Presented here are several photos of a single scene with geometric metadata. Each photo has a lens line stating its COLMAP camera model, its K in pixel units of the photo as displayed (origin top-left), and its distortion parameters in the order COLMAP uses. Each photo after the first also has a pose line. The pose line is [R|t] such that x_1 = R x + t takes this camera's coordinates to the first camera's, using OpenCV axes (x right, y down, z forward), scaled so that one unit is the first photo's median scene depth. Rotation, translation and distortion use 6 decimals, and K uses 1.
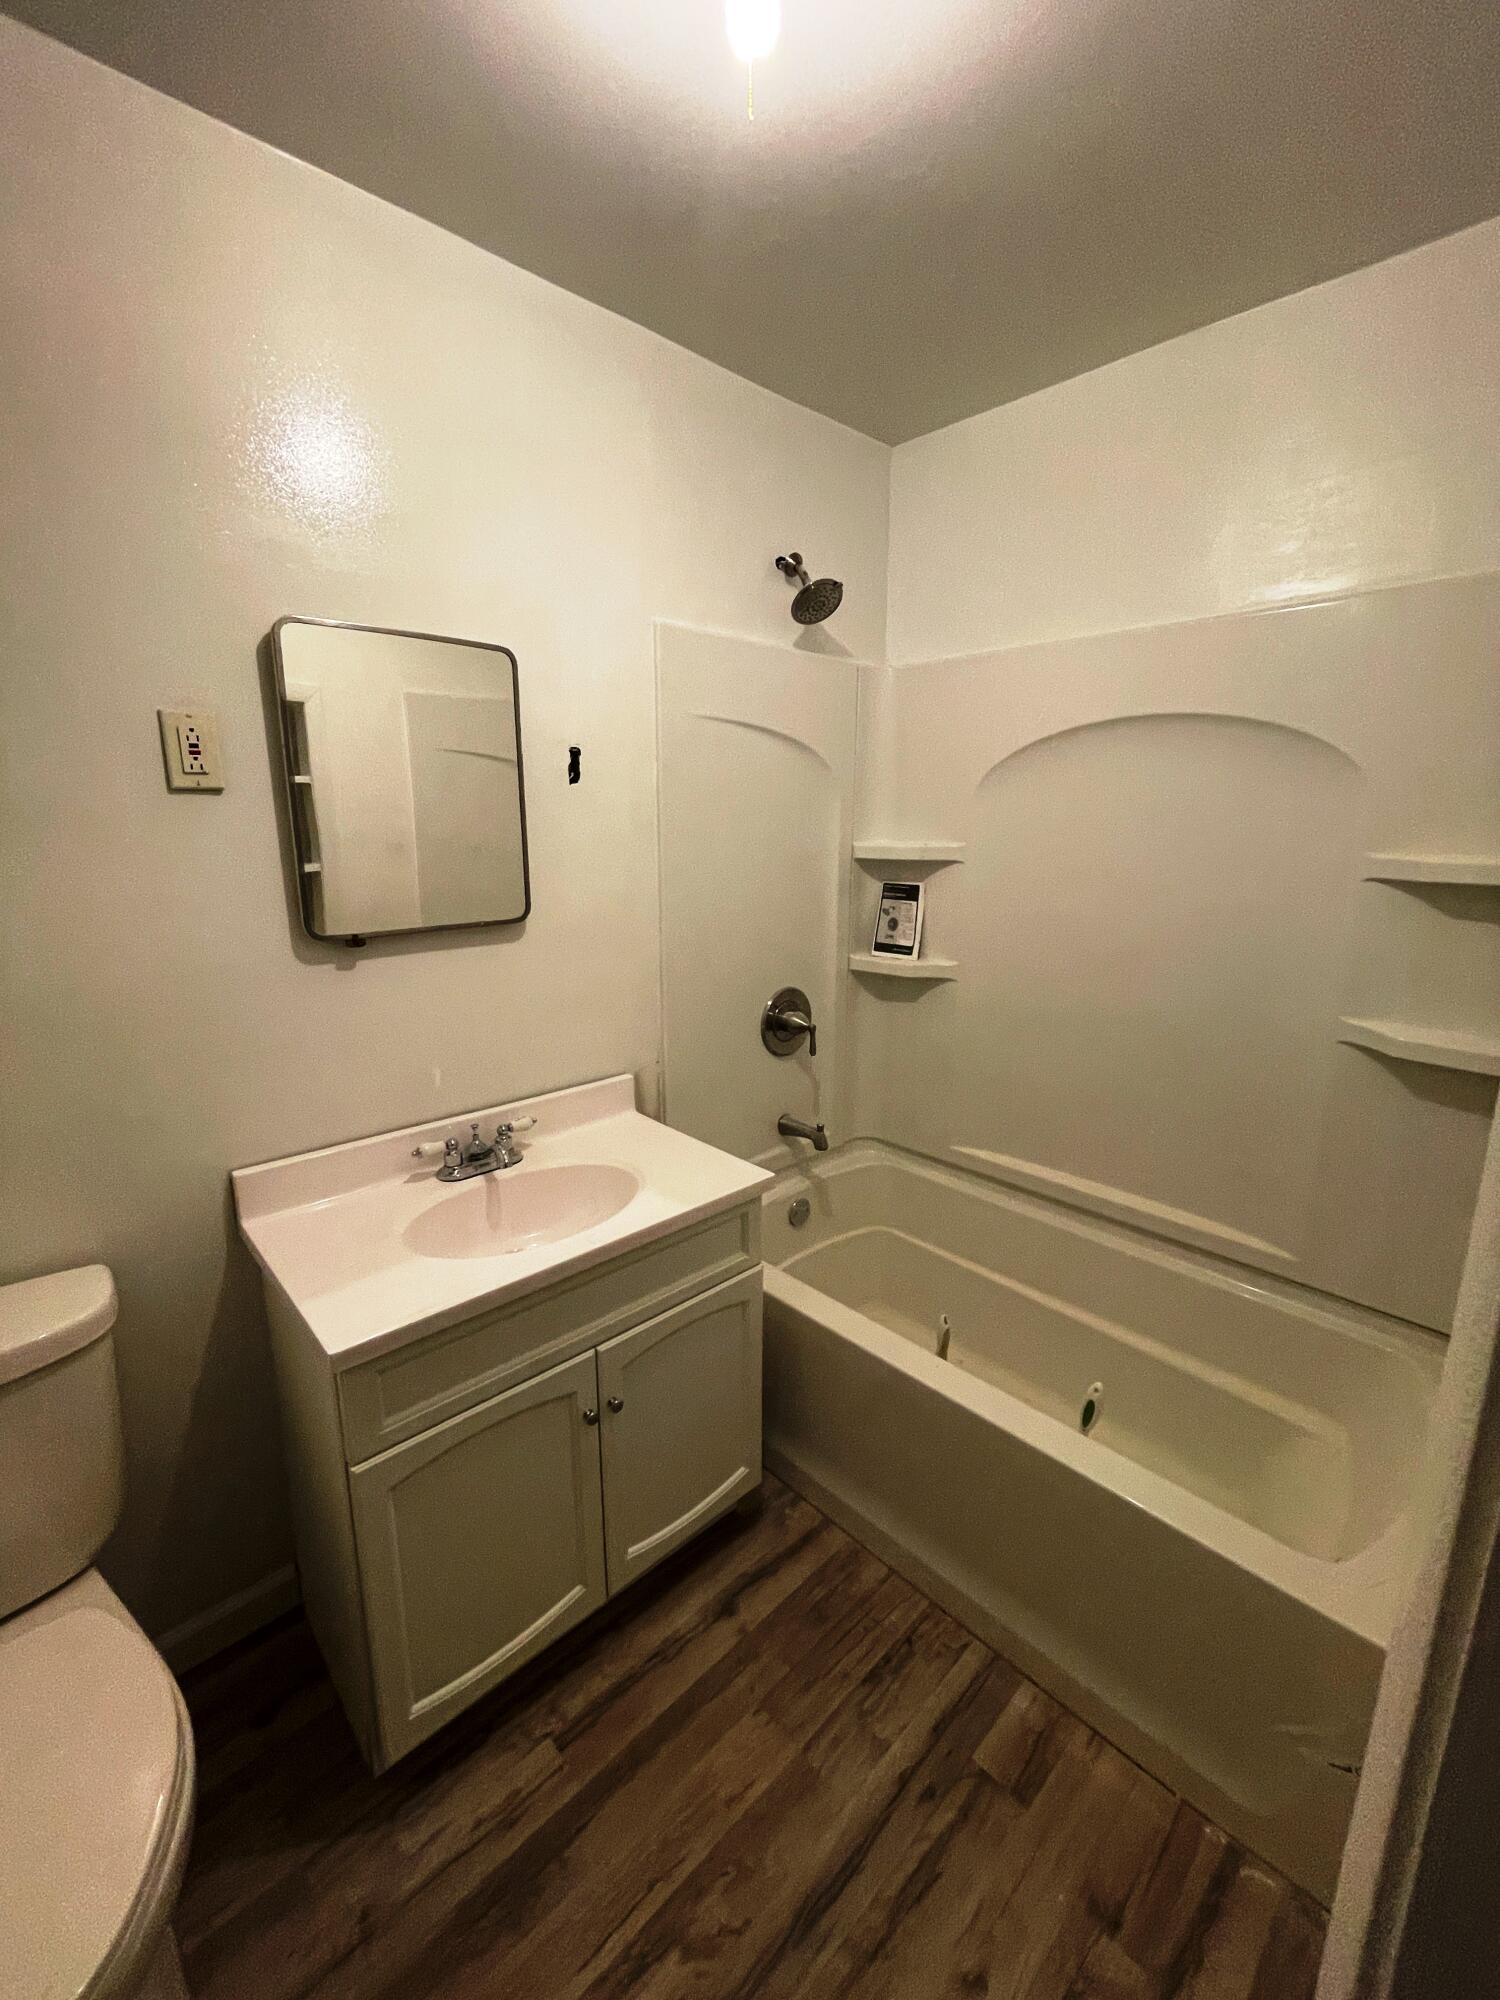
lens RADIAL K [[802.4, 0, 757.3], [0, 802.4, 998.5], [0, 0, 1]] dist [0.000264, 0.000401]
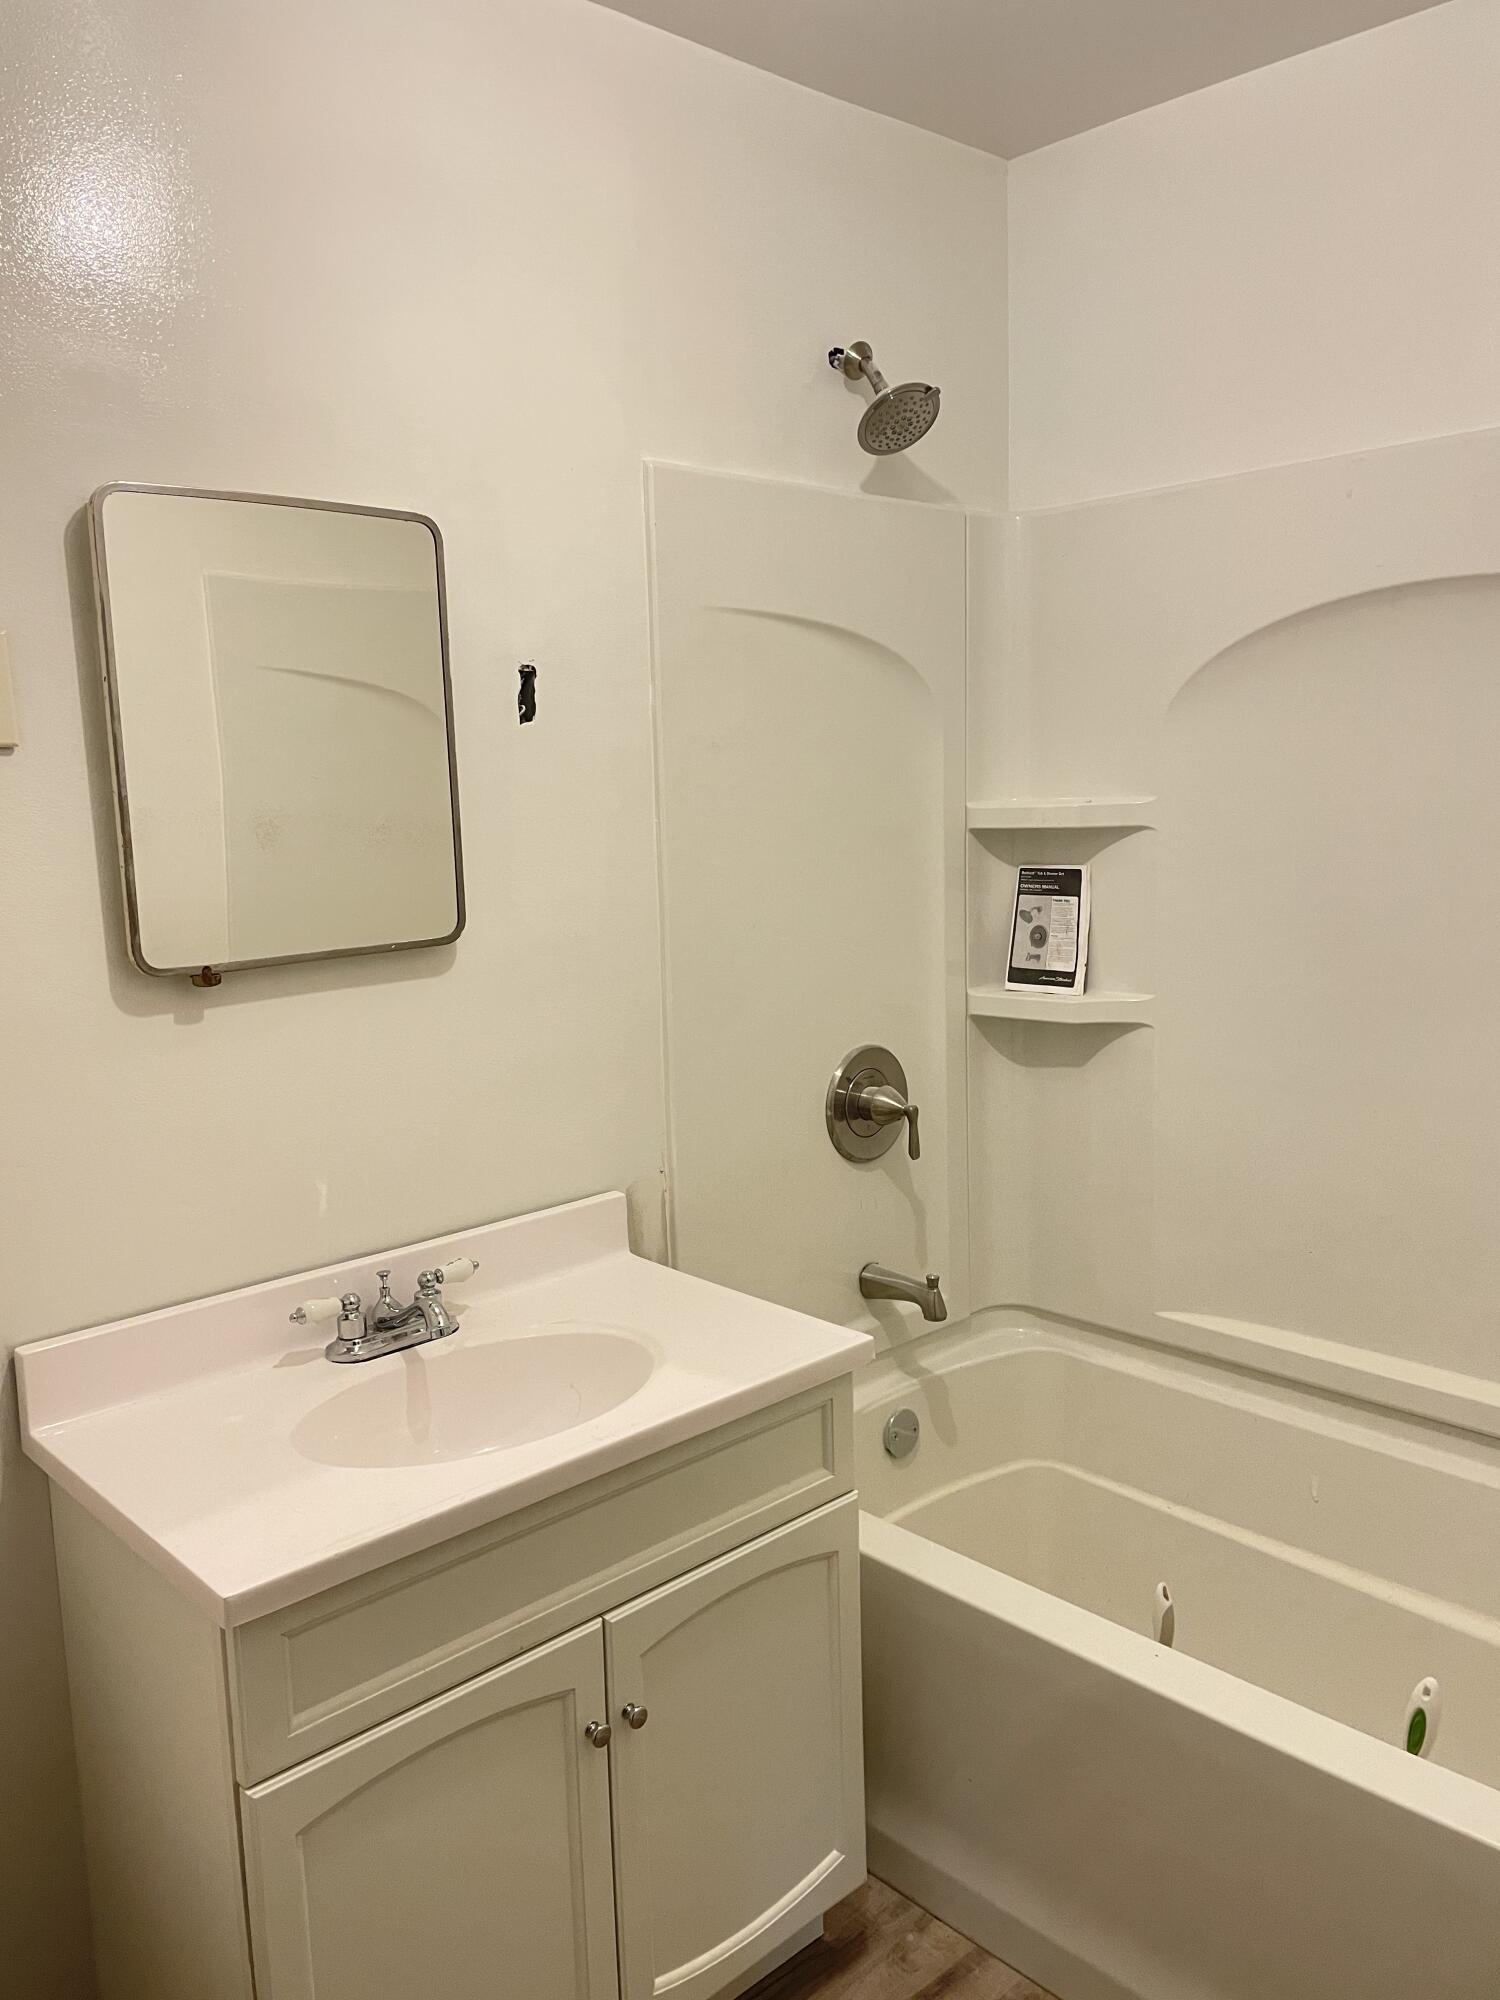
lens RADIAL K [[1527.0, 0, 750.0], [0, 1527.0, 1000.0], [0, 0, 1]] dist [0.093353, -0.120009]
pose [[0.999489, -0.031162, -0.007051, -0.047092], [0.030573, 0.996925, -0.072153, 0.036493], [0.009278, 0.071901, 0.997369, -0.162179]]
